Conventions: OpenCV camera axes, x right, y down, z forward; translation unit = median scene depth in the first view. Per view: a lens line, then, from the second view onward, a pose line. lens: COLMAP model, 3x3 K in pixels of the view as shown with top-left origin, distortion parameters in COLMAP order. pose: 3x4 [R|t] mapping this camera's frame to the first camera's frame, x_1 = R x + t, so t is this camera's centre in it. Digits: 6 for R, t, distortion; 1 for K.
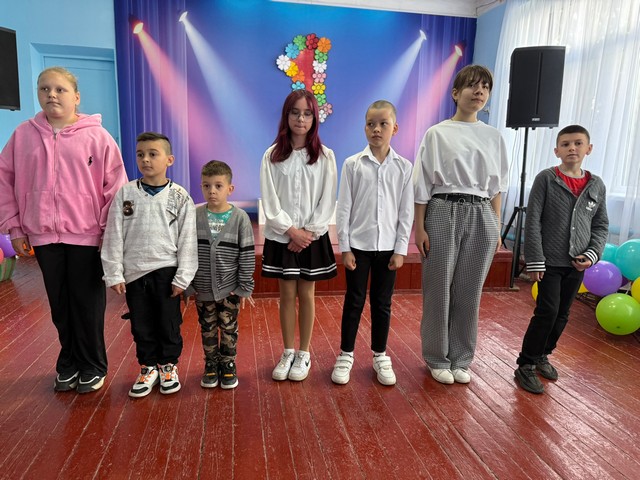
lens RADIAL K [[439.1, 0, 319.8], [0, 439.1, 243.7], [0, 0, 1]] dist [0.013621, -0.032371]
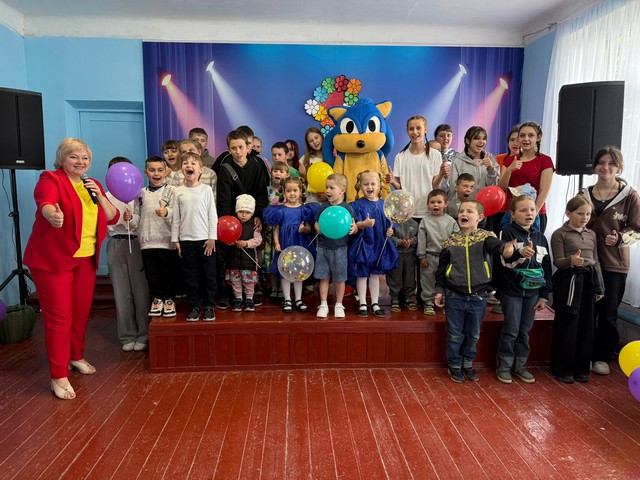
lens RADIAL K [[439.1, 0, 318.2], [0, 439.1, 244.0], [0, 0, 1]] dist [0.013621, -0.032371]
pose [[0.991094, -0.003388, -0.133119, 0.069294], [-0.003326, 0.998735, -0.050182, -0.076196], [0.133121, 0.050178, 0.989829, 0.079228]]
